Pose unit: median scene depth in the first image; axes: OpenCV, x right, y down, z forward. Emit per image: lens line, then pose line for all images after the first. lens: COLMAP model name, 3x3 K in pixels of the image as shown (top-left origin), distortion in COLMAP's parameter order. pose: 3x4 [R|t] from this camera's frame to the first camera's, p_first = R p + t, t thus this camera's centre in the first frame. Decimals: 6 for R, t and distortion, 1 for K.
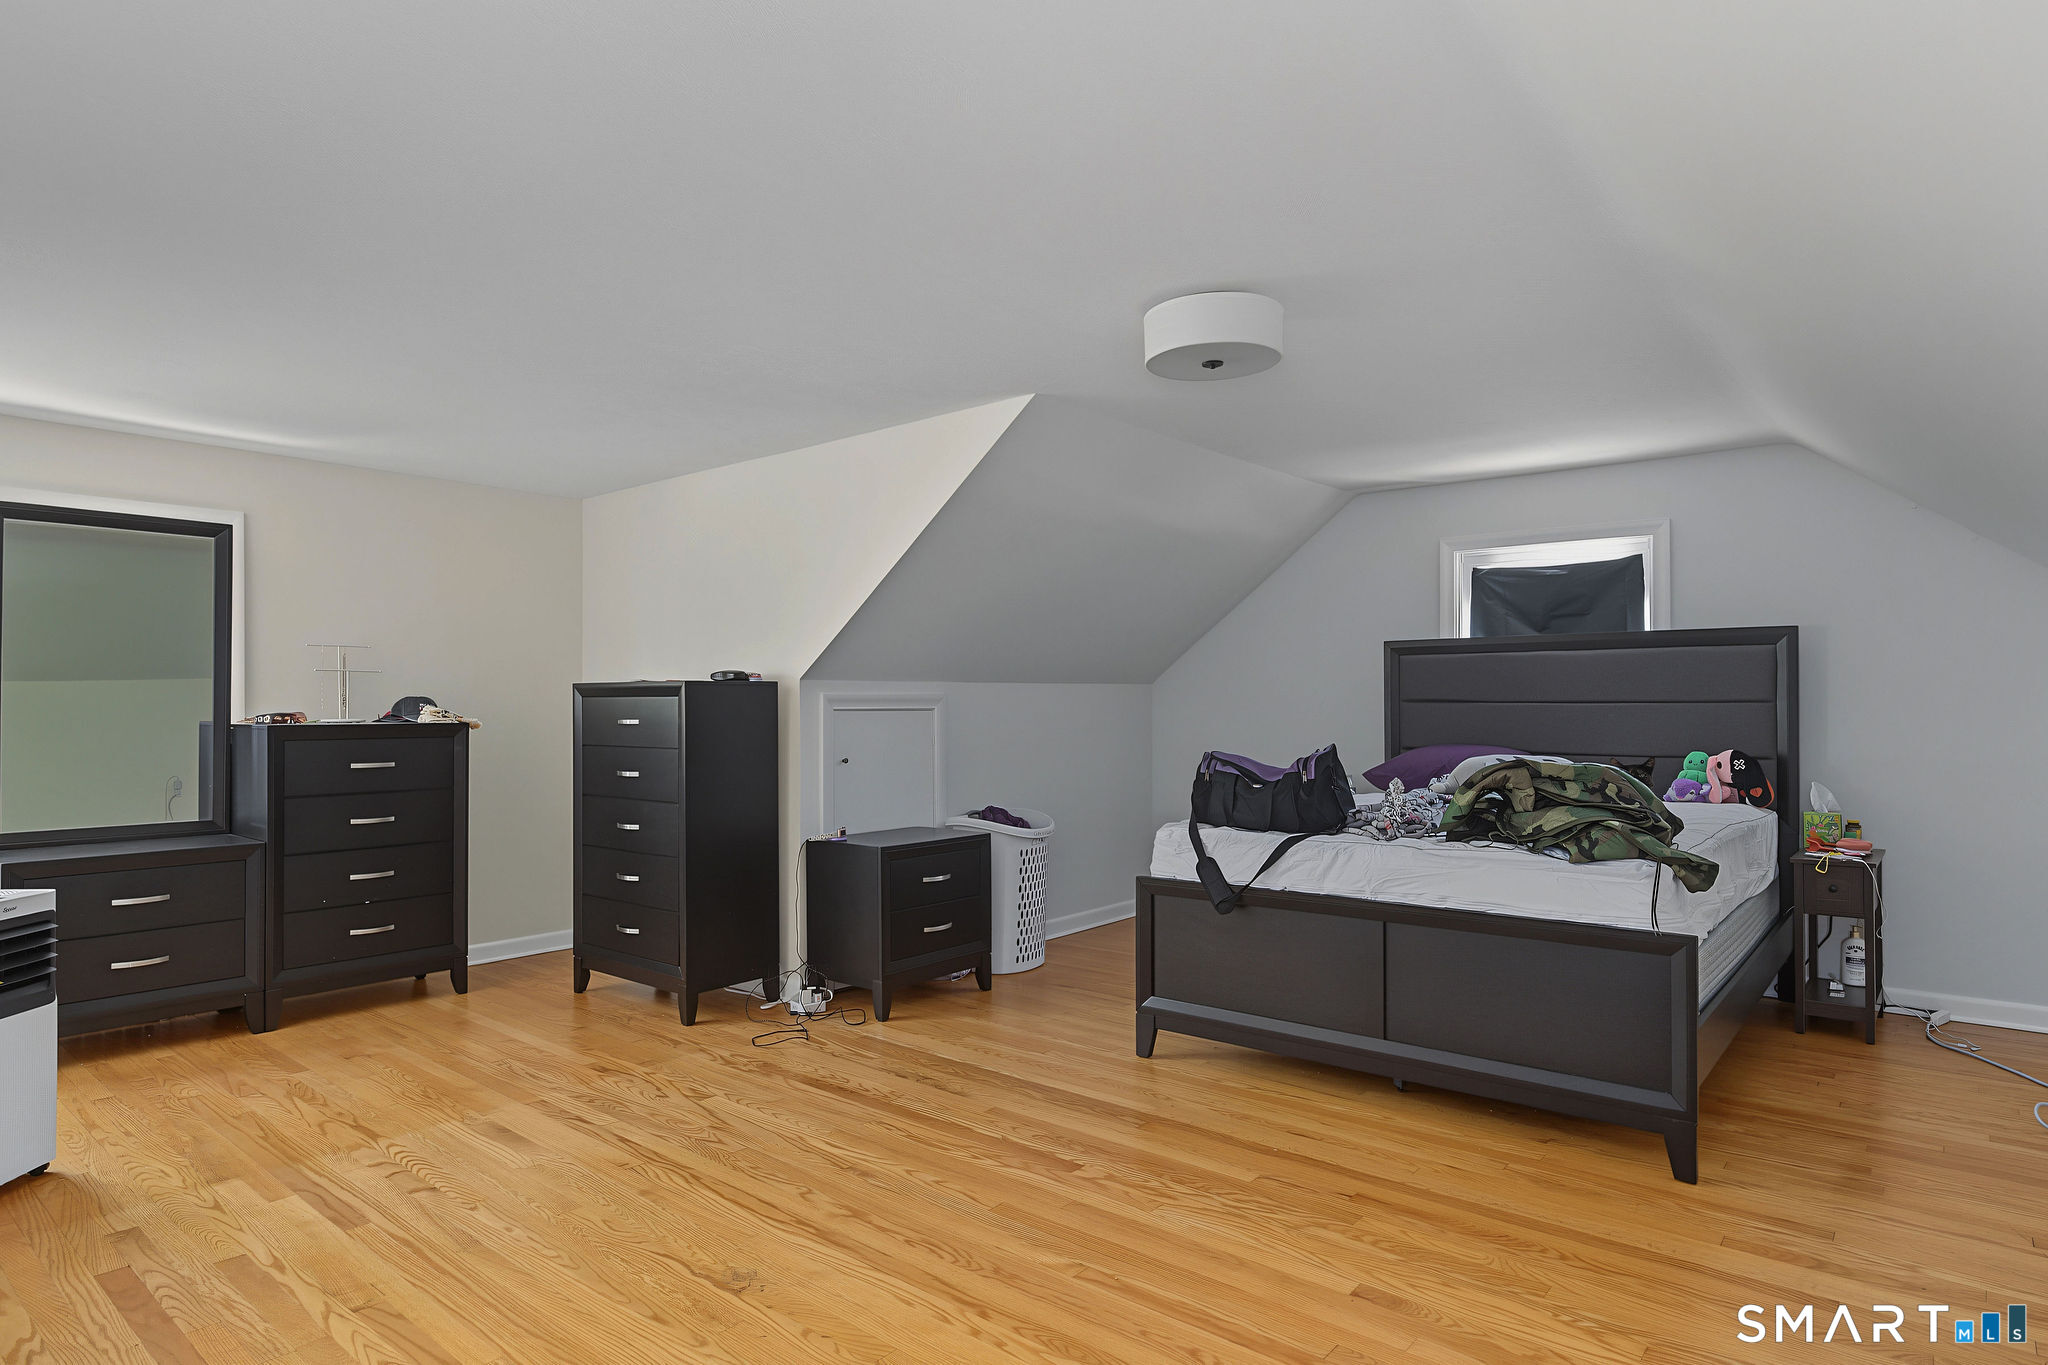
lens RADIAL K [[1125.5, 0, 1018.6], [0, 1125.5, 700.2], [0, 0, 1]] dist [-0.002398, 0.001243]
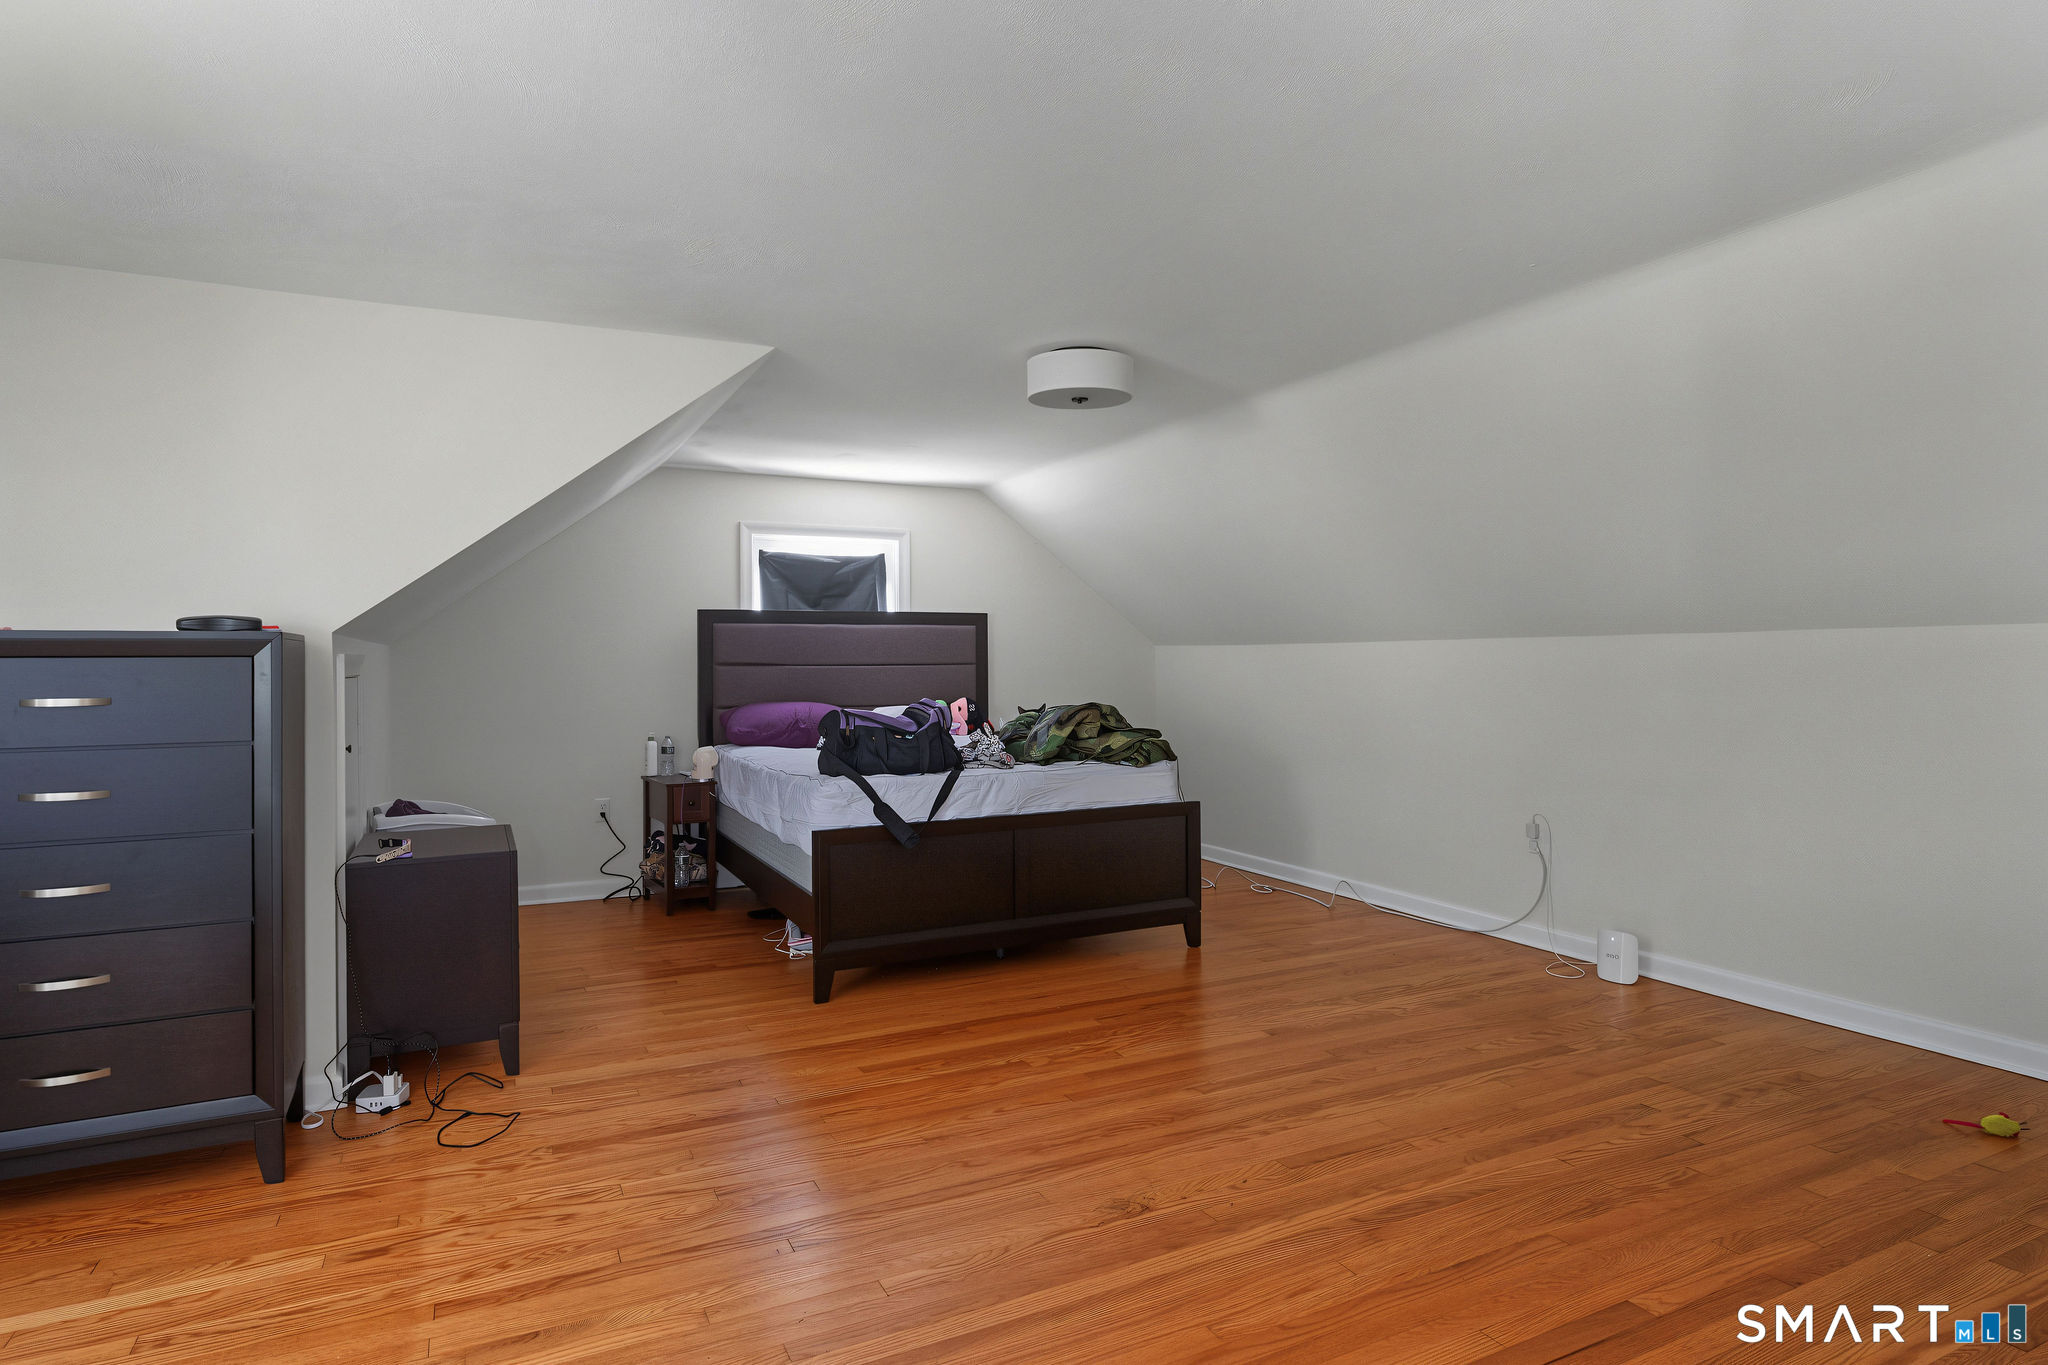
lens RADIAL K [[1125.5, 0, 1018.5], [0, 1125.5, 664.3], [0, 0, 1]] dist [-0.002398, 0.001243]
pose [[0.401775, -0.000077, 0.915738, -0.801274], [0.002093, 0.999997, -0.000834, 0.003057], [-0.915736, 0.002252, 0.401774, 0.423133]]
